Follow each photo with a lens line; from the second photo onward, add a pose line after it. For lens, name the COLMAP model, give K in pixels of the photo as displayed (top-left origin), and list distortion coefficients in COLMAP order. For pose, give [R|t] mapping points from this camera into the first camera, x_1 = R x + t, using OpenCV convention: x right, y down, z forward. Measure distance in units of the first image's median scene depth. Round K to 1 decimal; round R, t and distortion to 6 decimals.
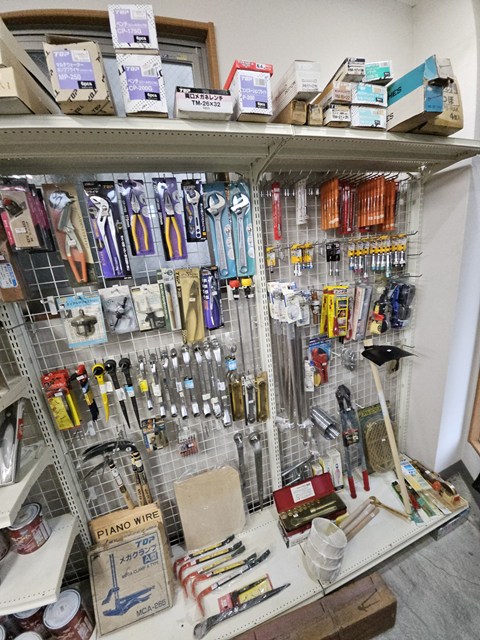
lens RADIAL K [[254.6, 0, 241.8], [0, 254.6, 322.9], [0, 0, 1]] dist [-0.010613, -0.000449]
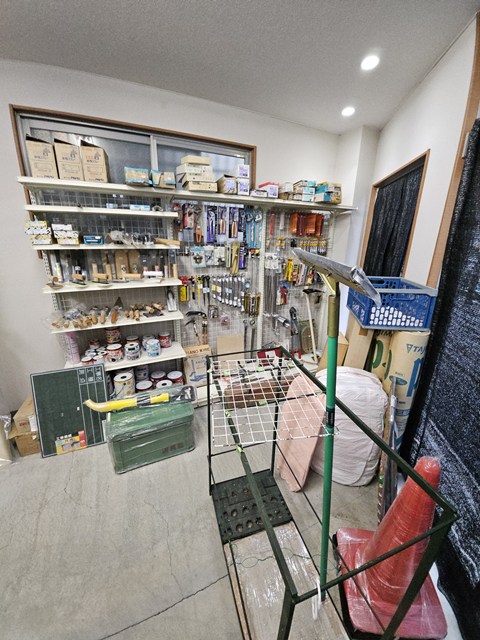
lens RADIAL K [[254.6, 0, 239.2], [0, 254.6, 317.7], [0, 0, 1]] dist [-0.010613, -0.000449]
pose [[0.988130, 0.079868, 0.131225, -0.400612], [-0.083731, 0.996195, 0.024175, 0.406639], [-0.128795, -0.034876, 0.991058, -1.326516]]
